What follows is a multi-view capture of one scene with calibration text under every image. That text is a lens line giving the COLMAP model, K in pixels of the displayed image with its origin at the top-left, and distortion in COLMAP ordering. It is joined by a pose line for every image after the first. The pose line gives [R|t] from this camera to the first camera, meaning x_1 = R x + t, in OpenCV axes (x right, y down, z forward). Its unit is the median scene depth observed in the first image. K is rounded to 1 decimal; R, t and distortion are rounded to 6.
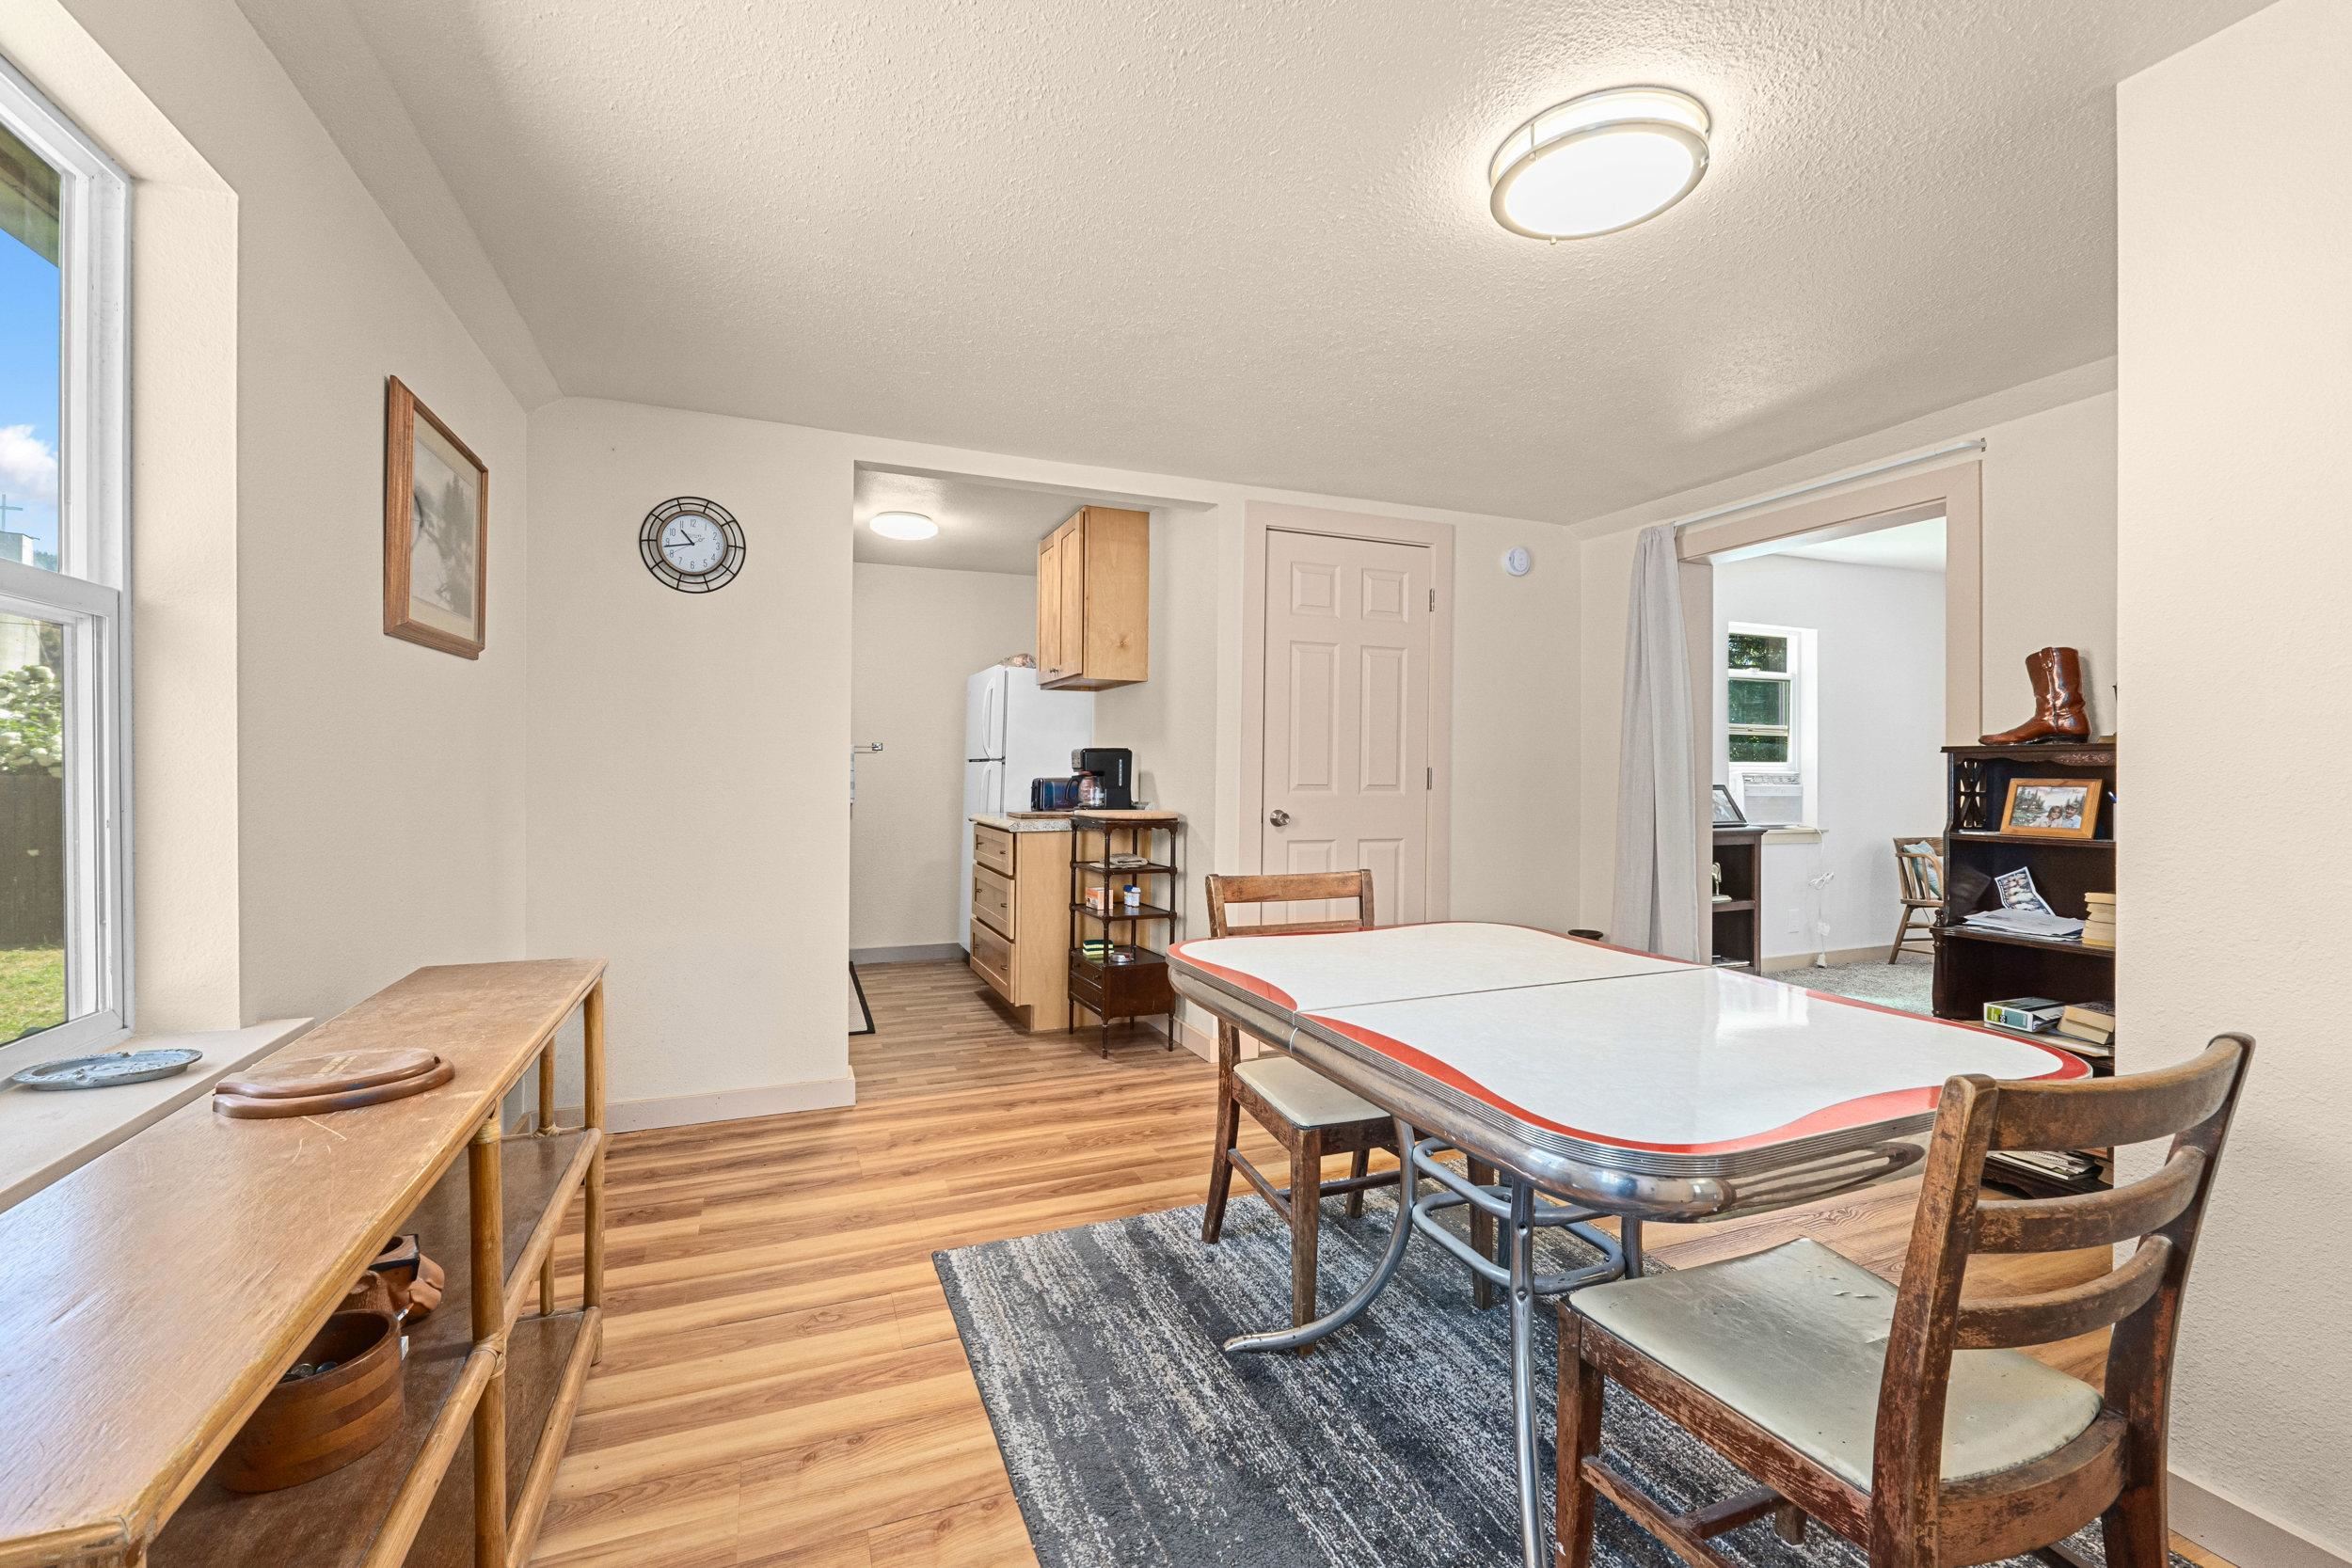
lens RADIAL K [[989.4, 0, 1173.0], [0, 989.4, 773.9], [0, 0, 1]] dist [-0.003980, -0.001062]
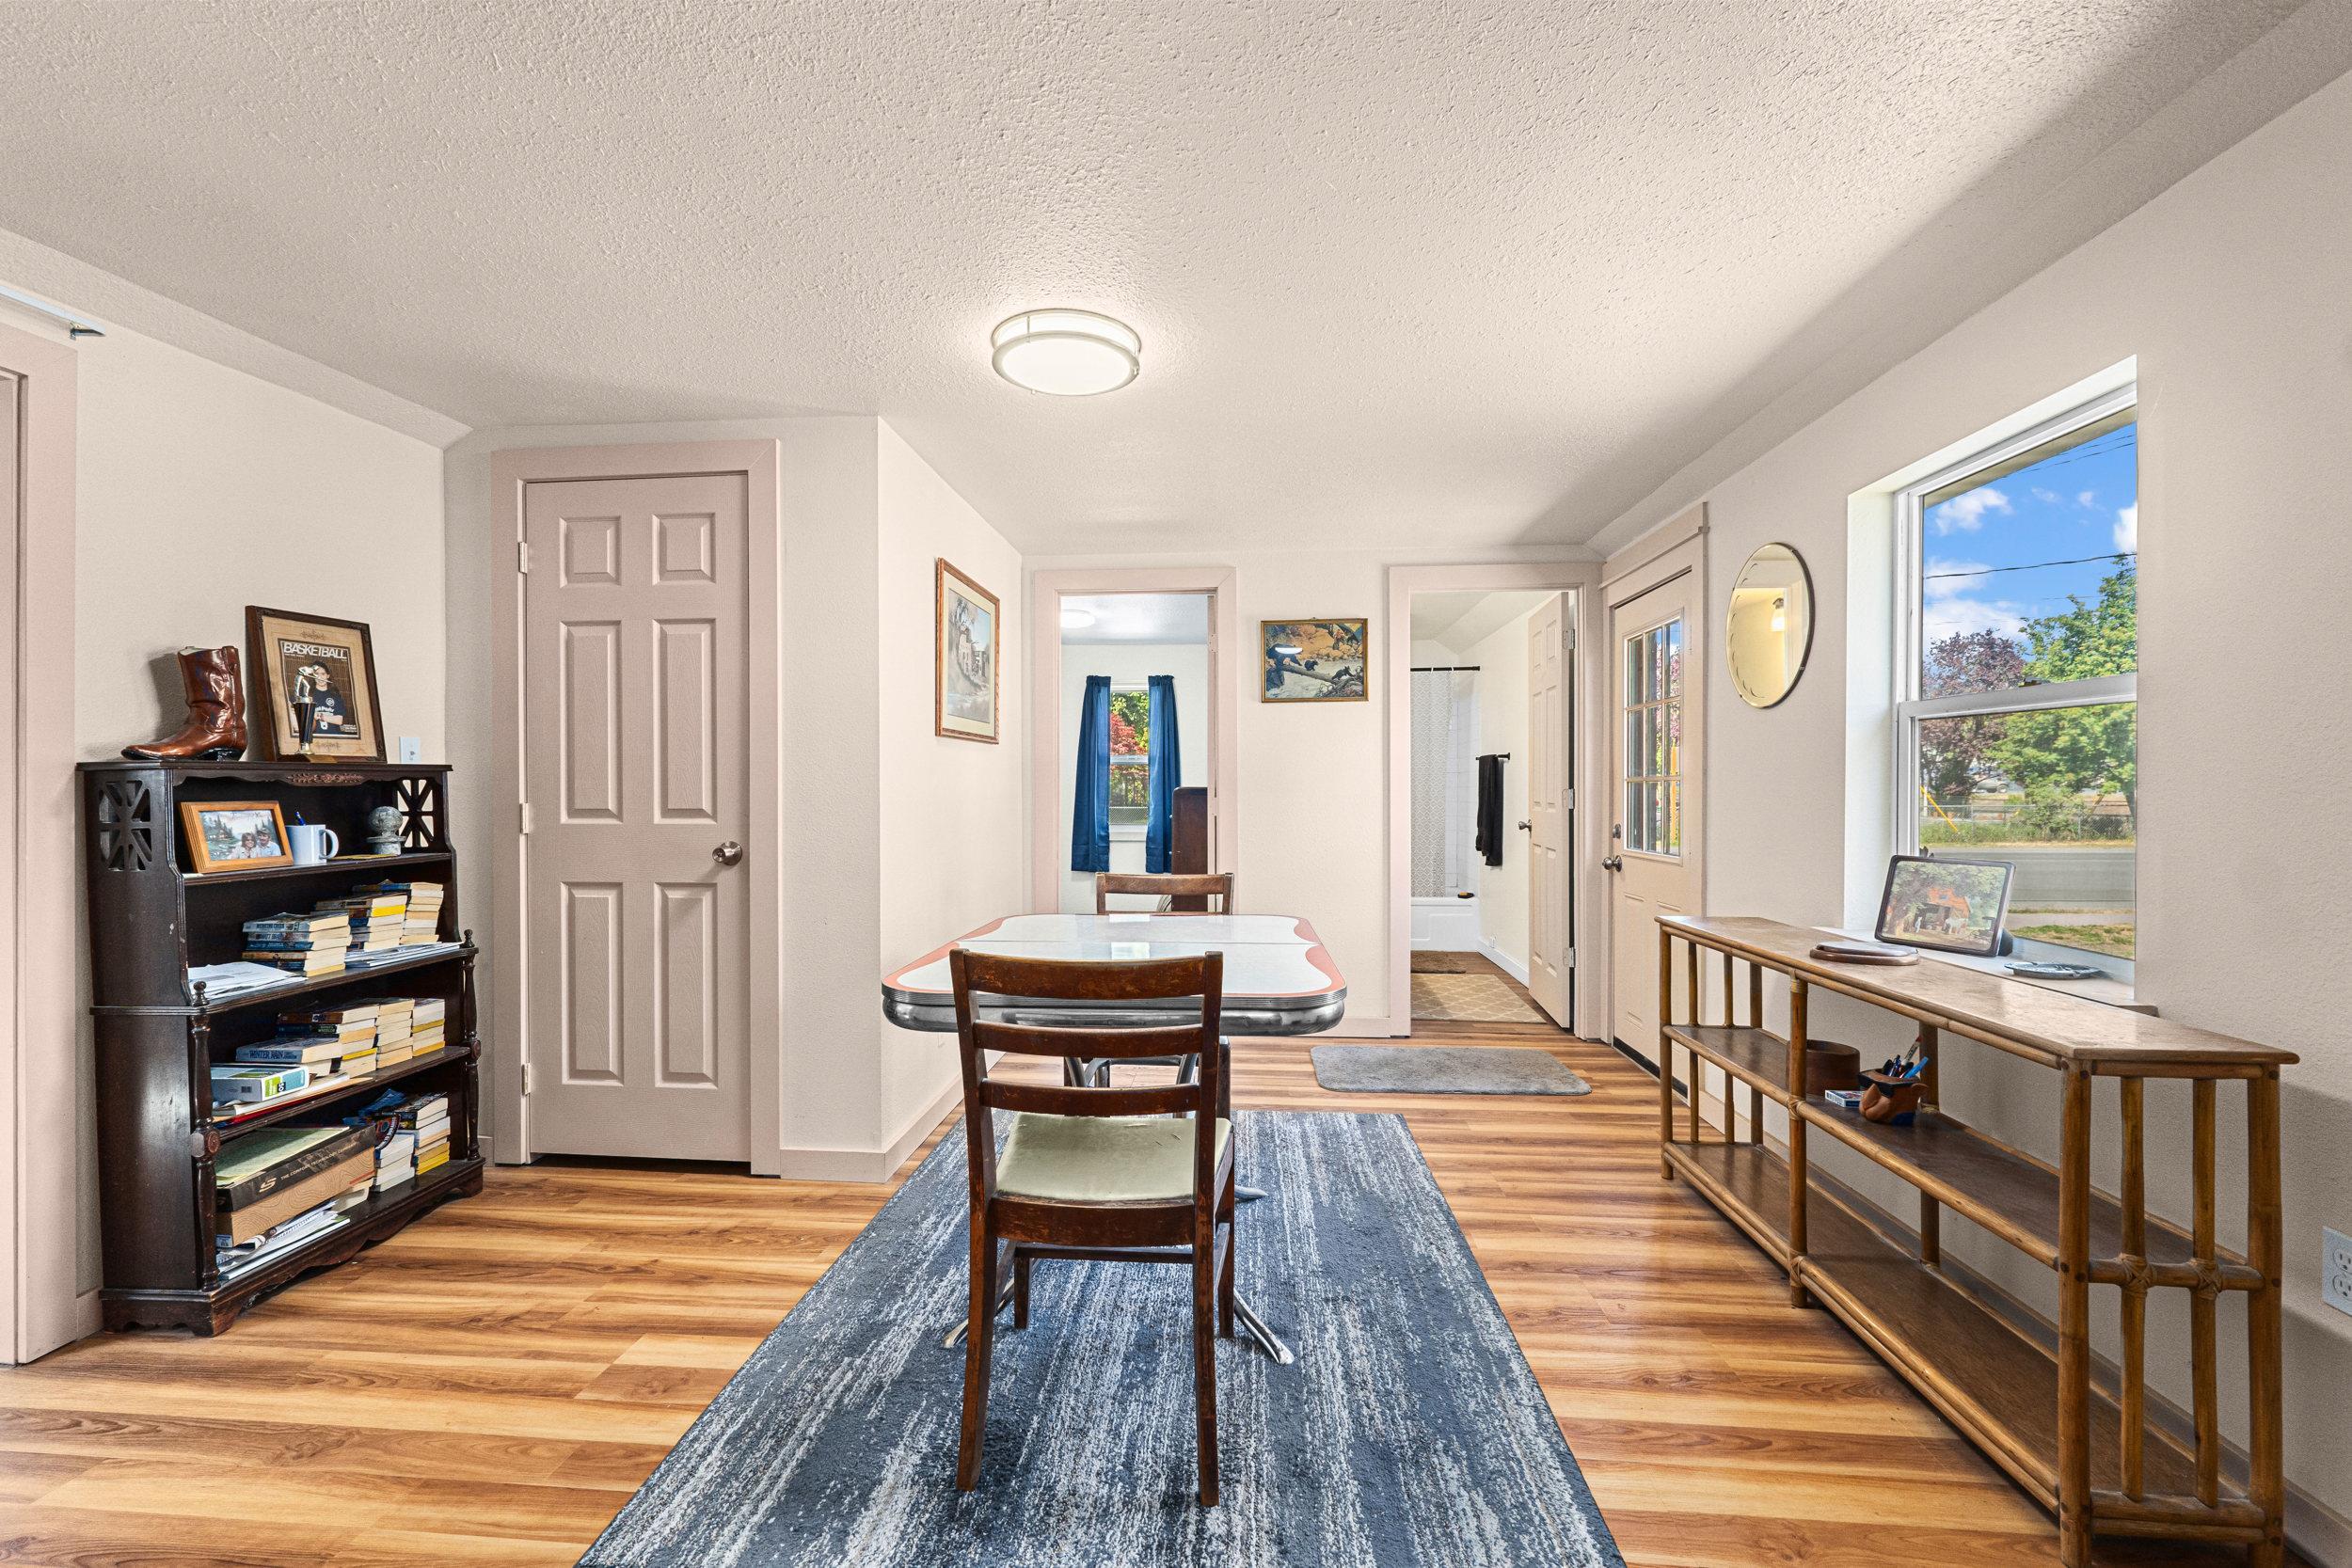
lens RADIAL K [[989.4, 0, 1161.4], [0, 989.4, 786.5], [0, 0, 1]] dist [-0.003980, -0.001062]
pose [[-0.888508, -0.005232, 0.458832, -0.210579], [-0.000683, 0.999949, 0.010081, -0.017489], [-0.458861, 0.008644, -0.888466, 1.411174]]
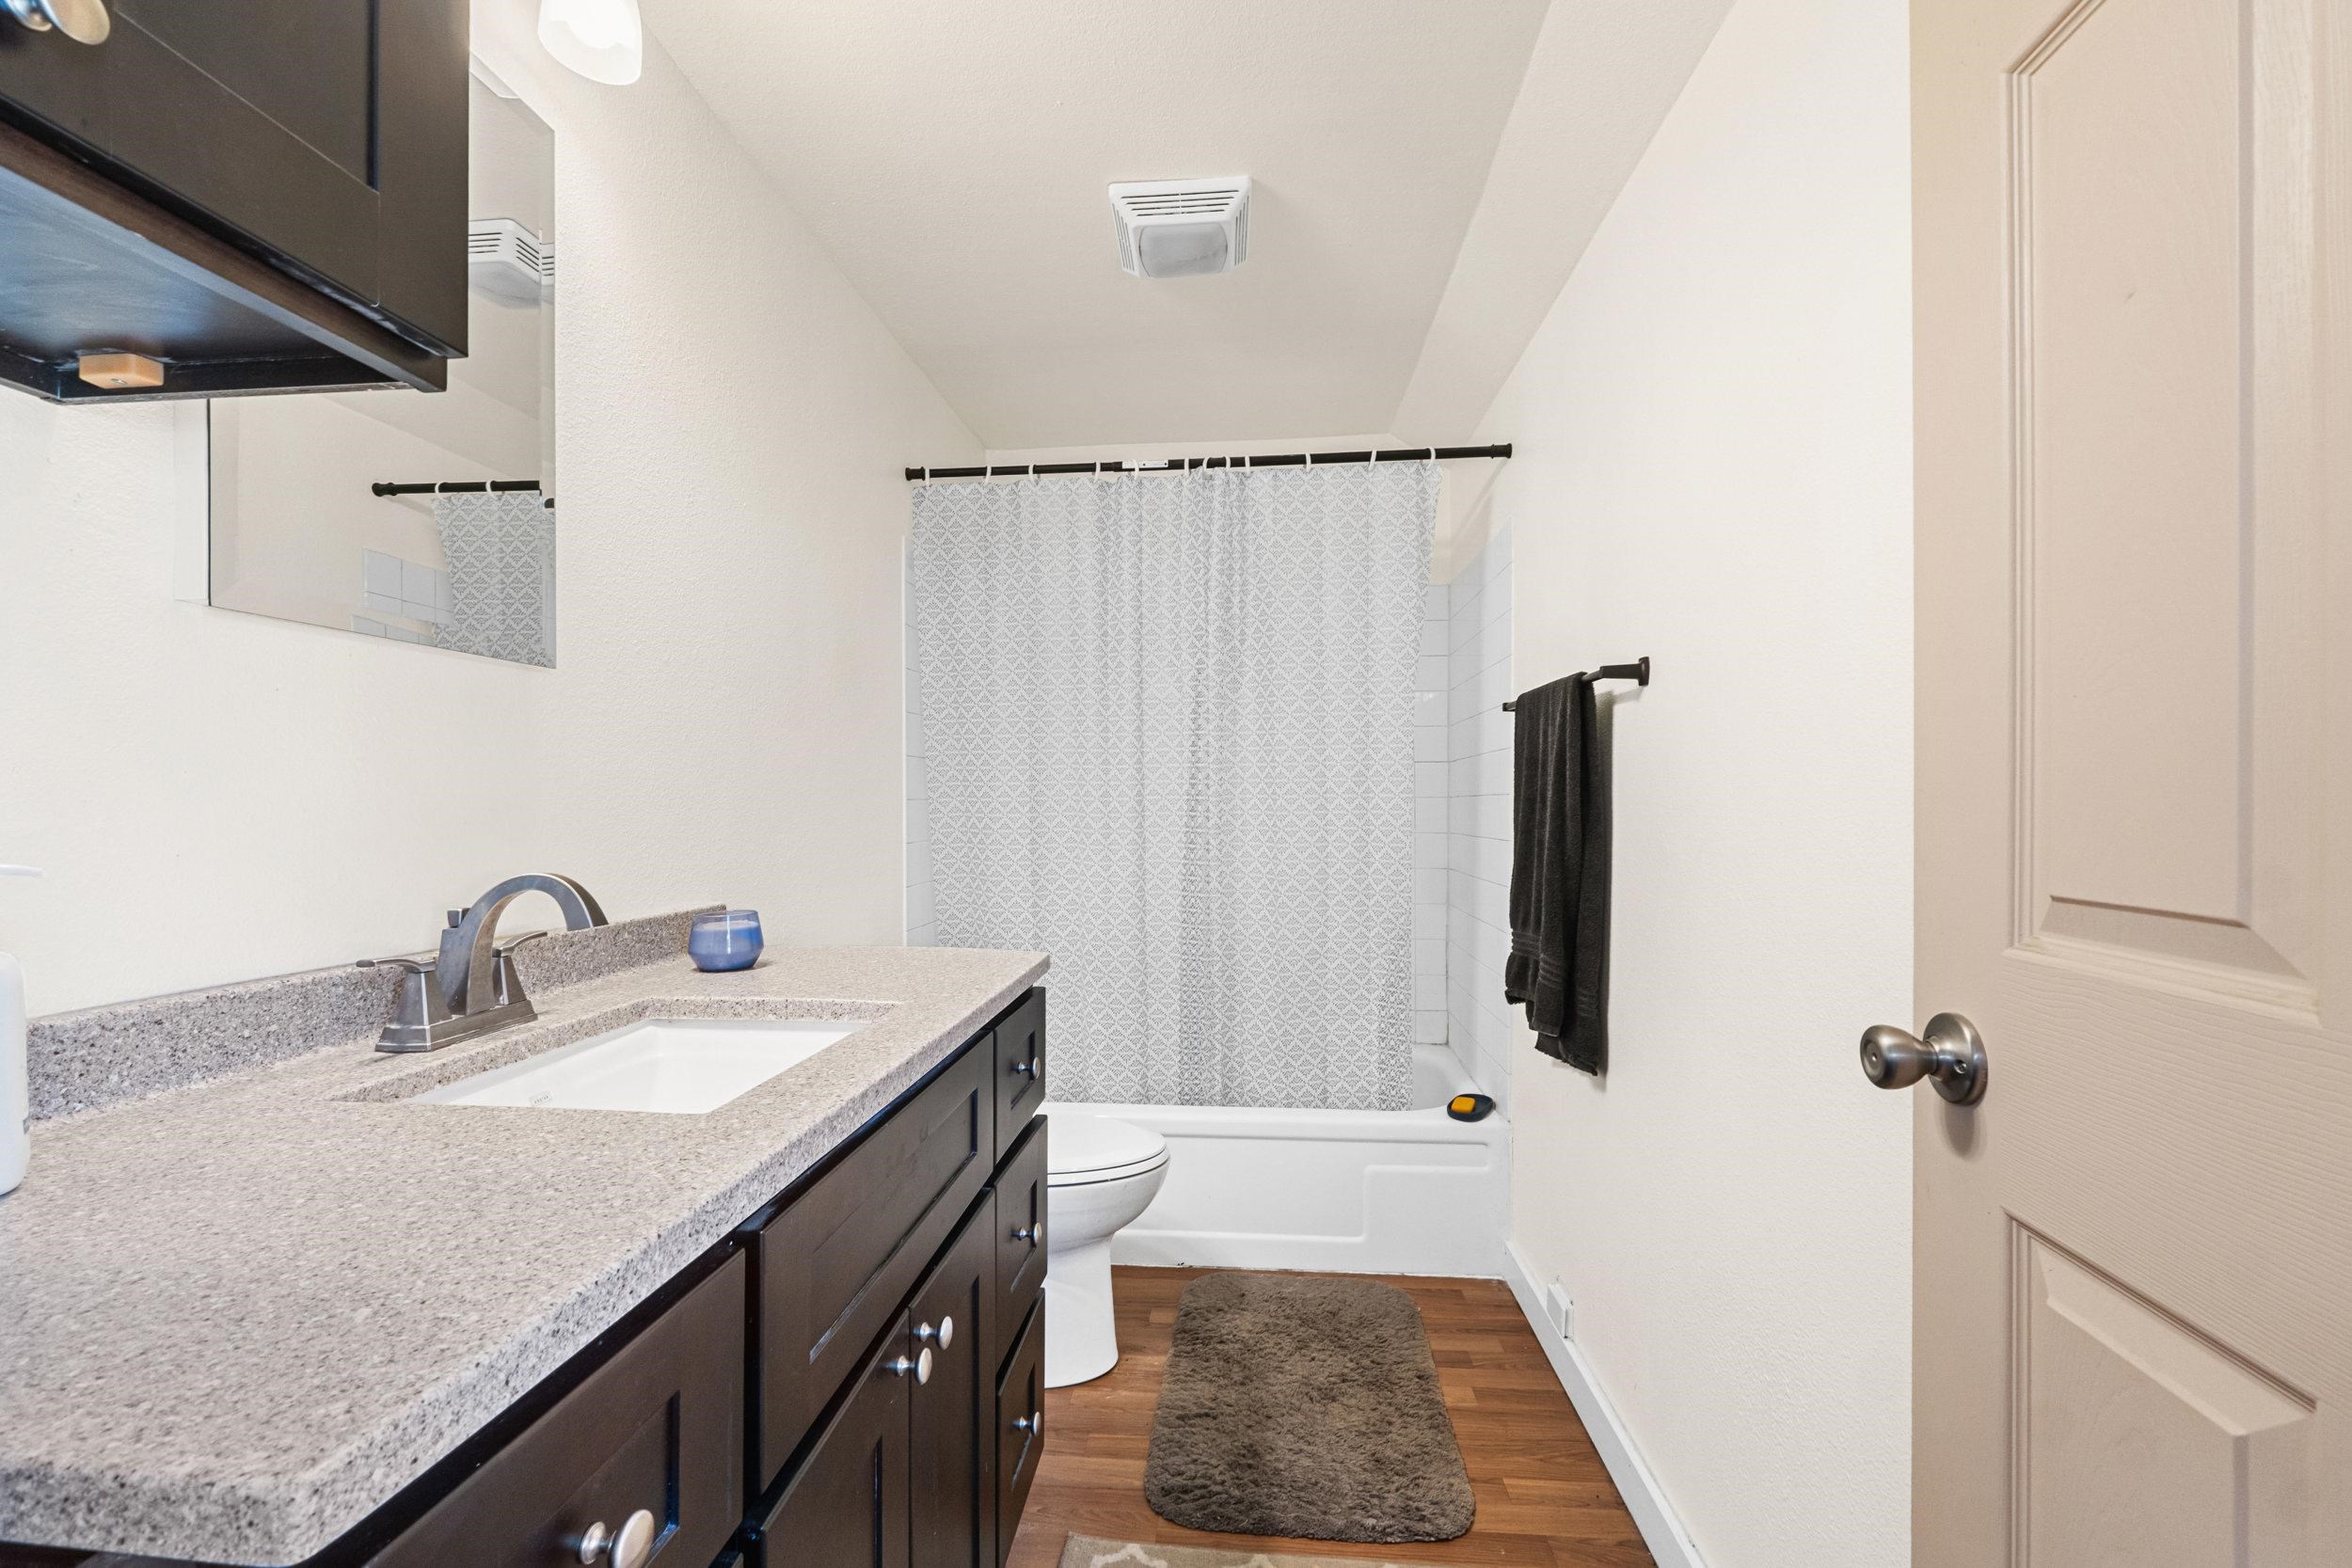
lens RADIAL K [[989.4, 0, 1174.2], [0, 989.4, 791.6], [0, 0, 1]] dist [-0.003980, -0.001062]
pose [[-0.891151, -0.002250, 0.453700, 0.099665], [-0.001104, 0.999995, 0.002791, 0.002278], [-0.453705, 0.001986, -0.891150, -0.312125]]
